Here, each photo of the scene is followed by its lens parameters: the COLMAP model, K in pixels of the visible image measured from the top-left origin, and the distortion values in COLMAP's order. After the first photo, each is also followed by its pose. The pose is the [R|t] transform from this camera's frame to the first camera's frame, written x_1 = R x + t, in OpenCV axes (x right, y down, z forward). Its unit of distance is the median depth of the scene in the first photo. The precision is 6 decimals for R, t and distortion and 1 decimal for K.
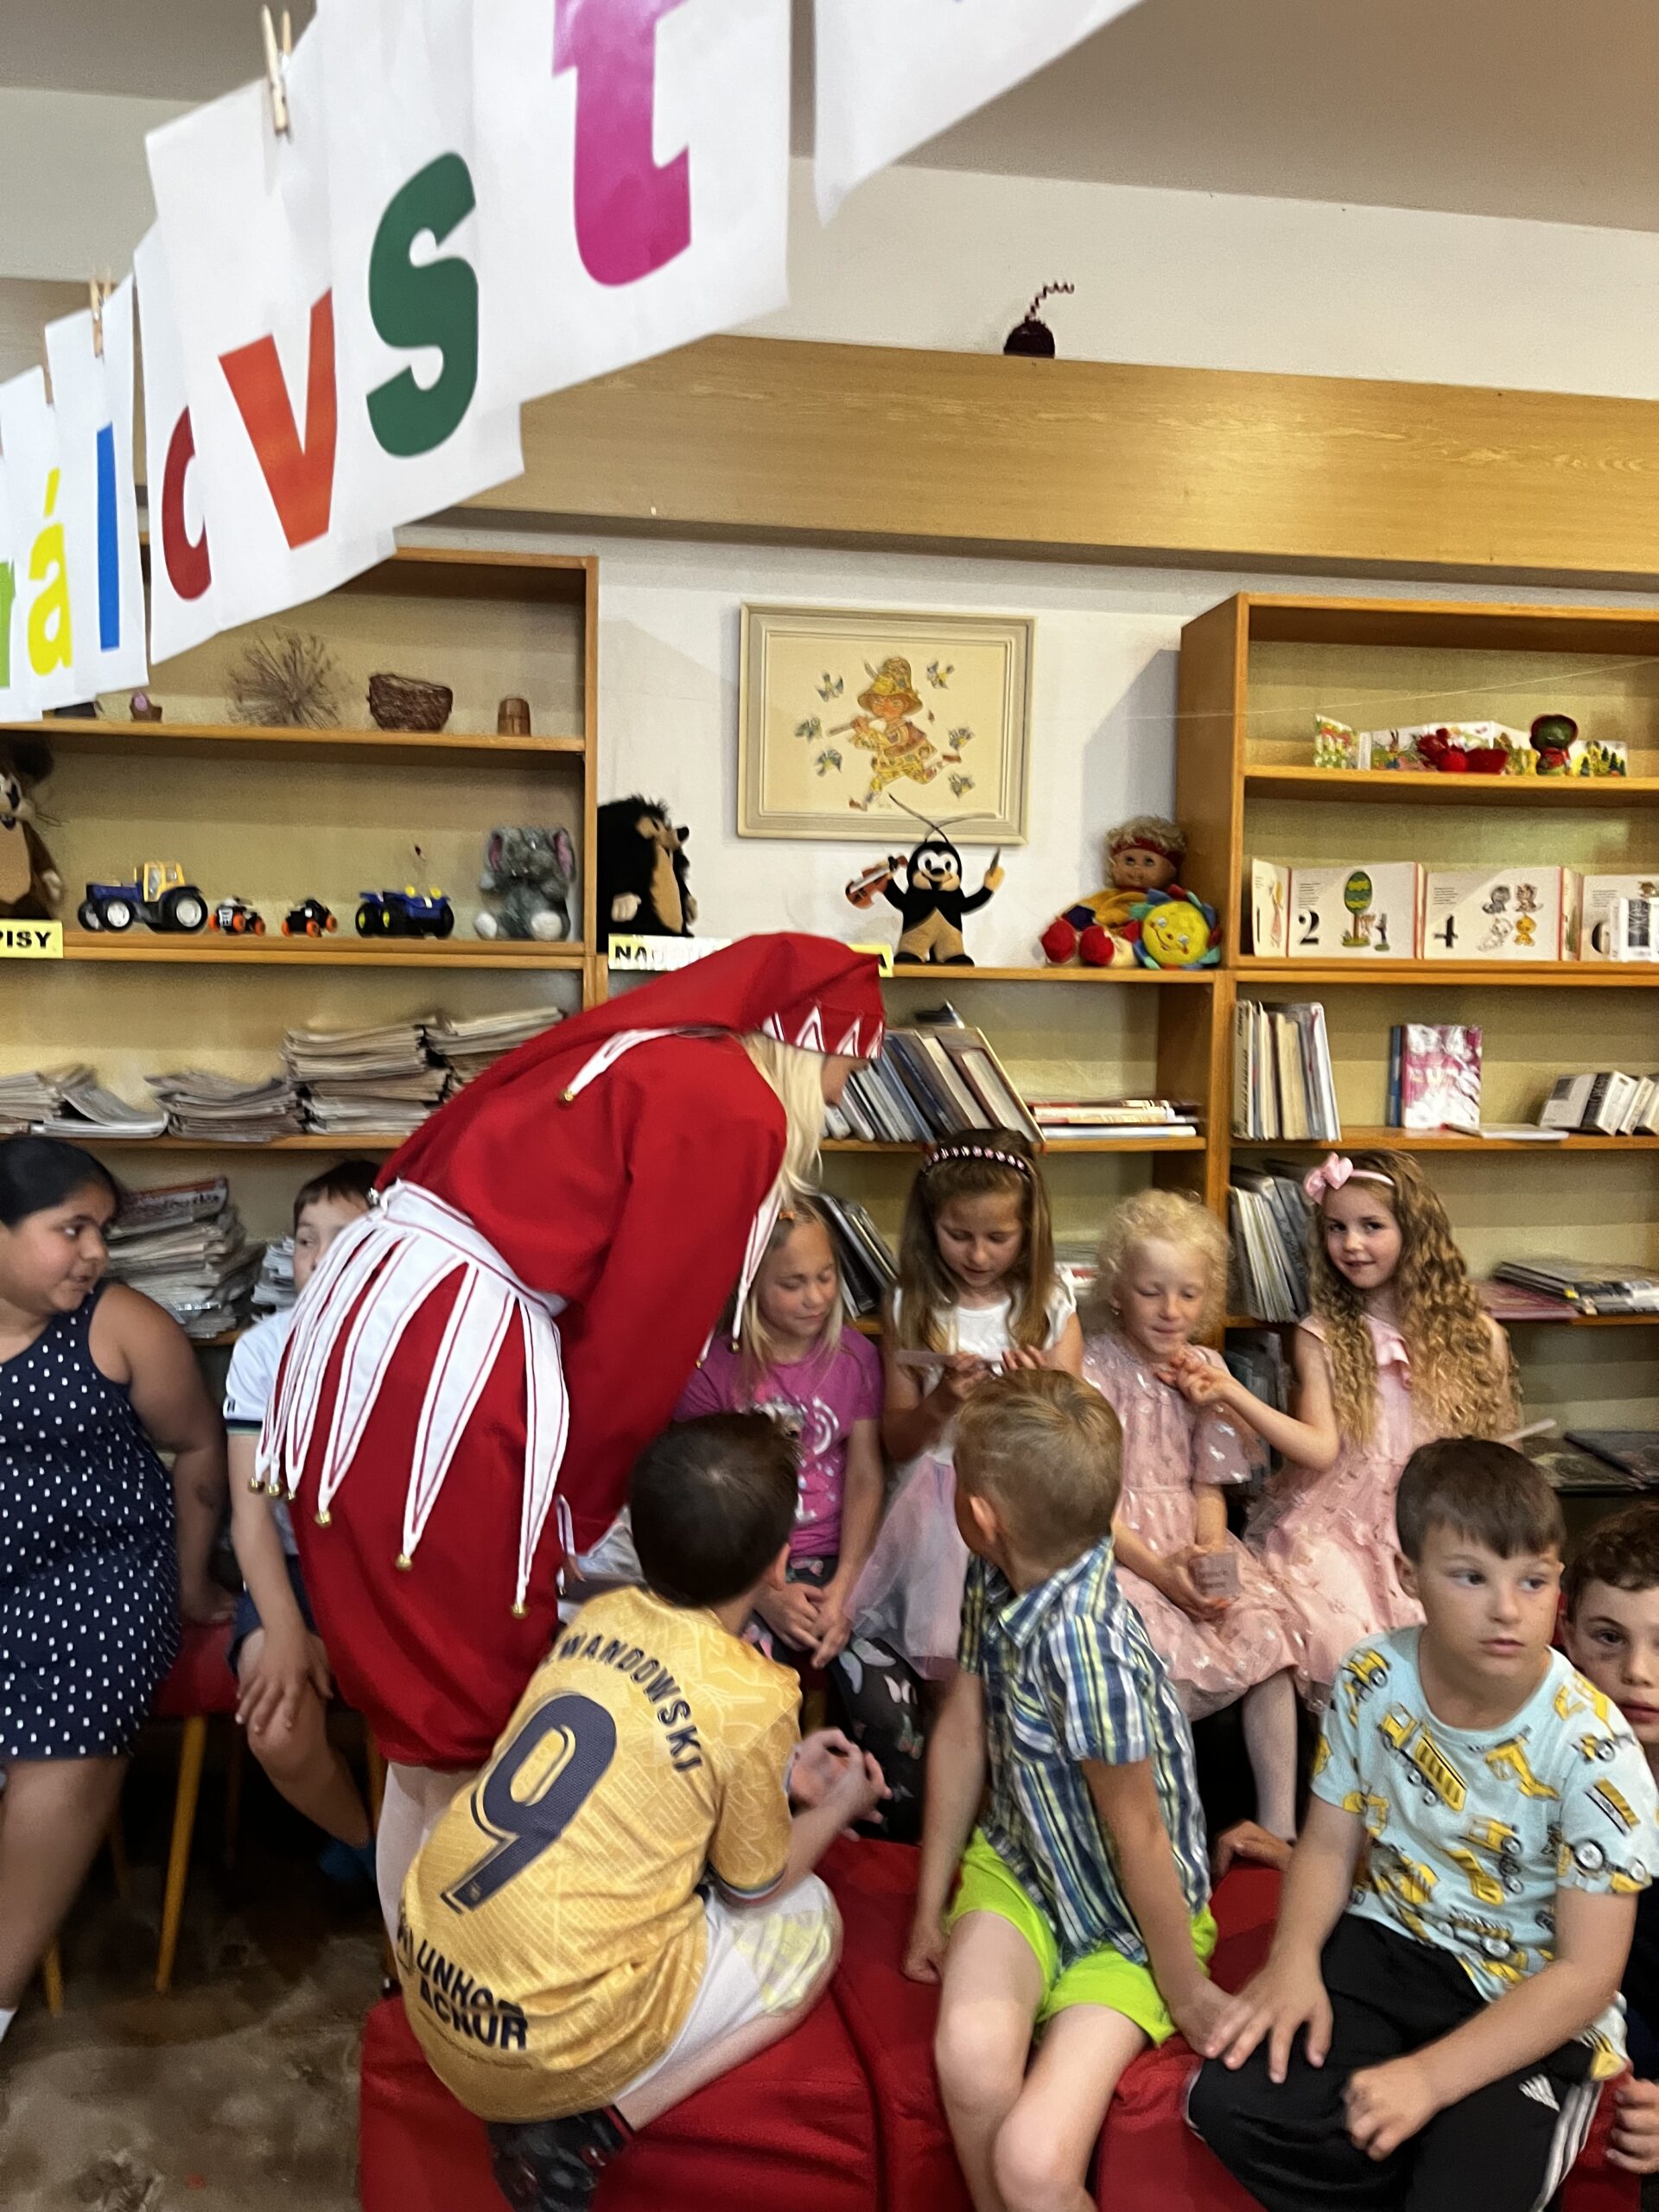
lens RADIAL K [[1692.6, 0, 809.6], [0, 1692.6, 1104.5], [0, 0, 1]] dist [0.071773, -0.091195]
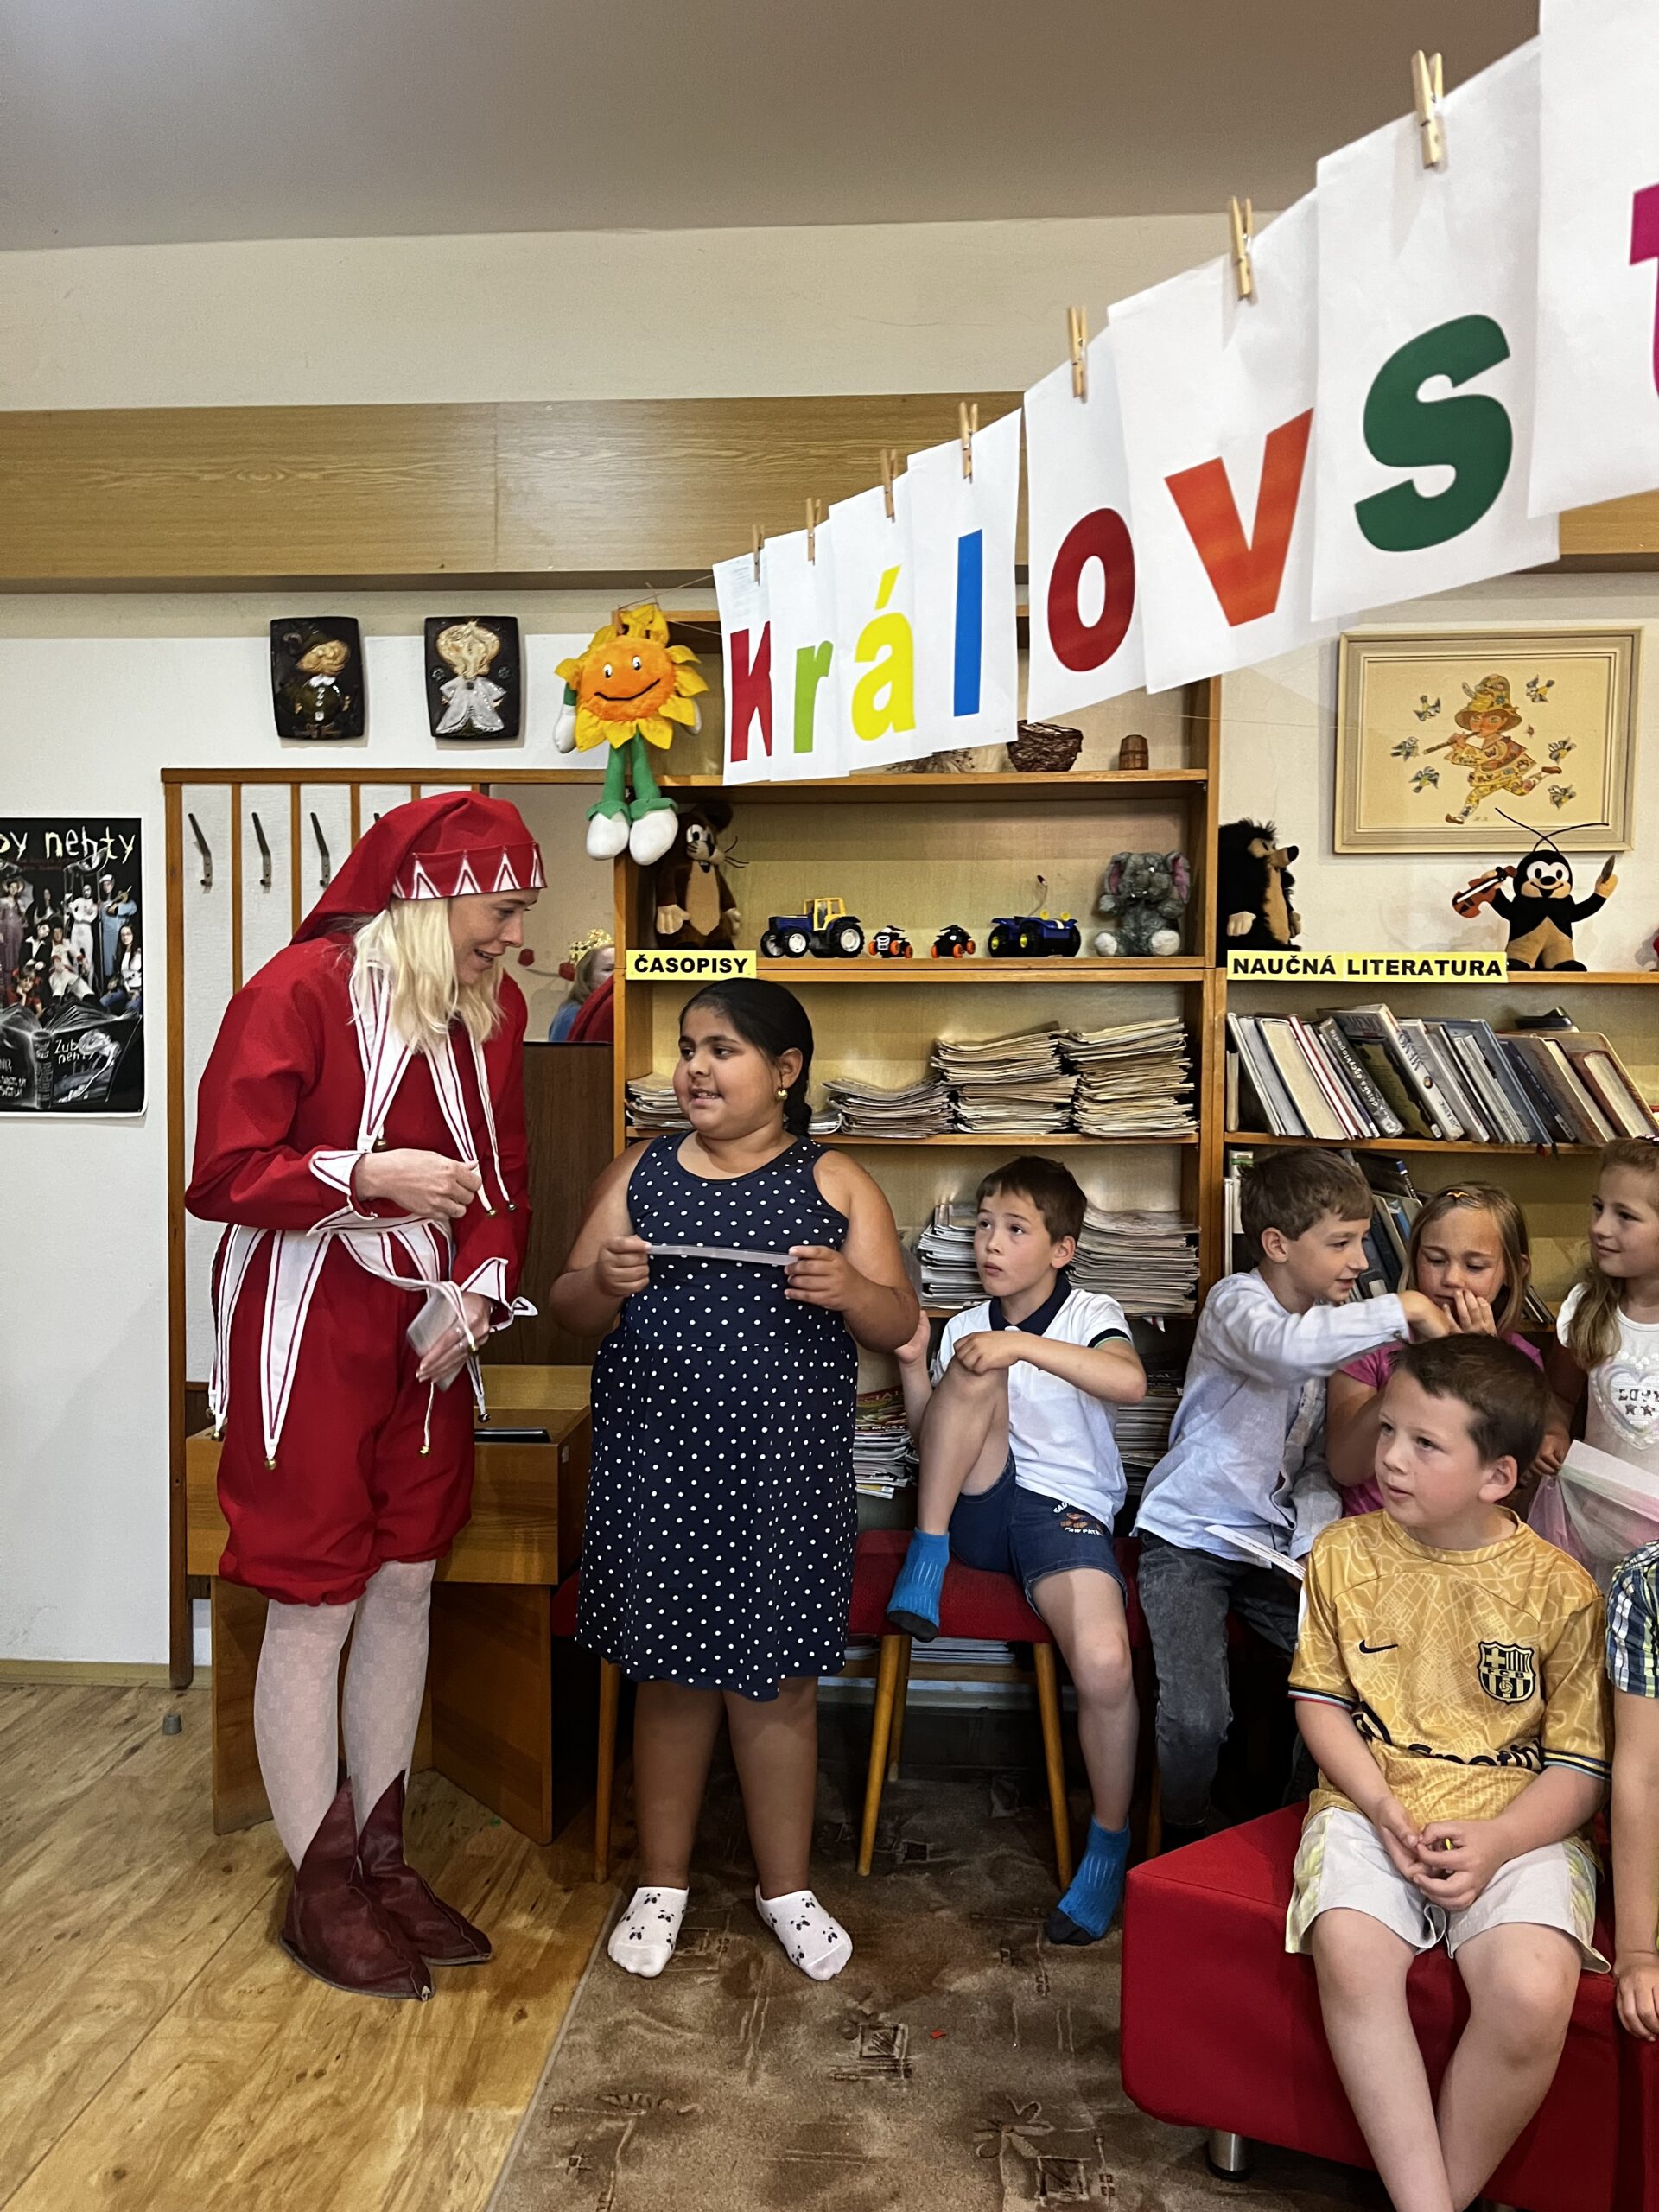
lens RADIAL K [[1700.7, 0, 834.7], [0, 1700.7, 1110.5], [0, 0, 1]] dist [0.039909, -0.000117]
pose [[0.974698, -0.001181, -0.223522, -0.109911], [-0.002194, 0.999887, -0.014849, 0.017091], [0.223515, 0.014964, 0.974586, -0.099869]]
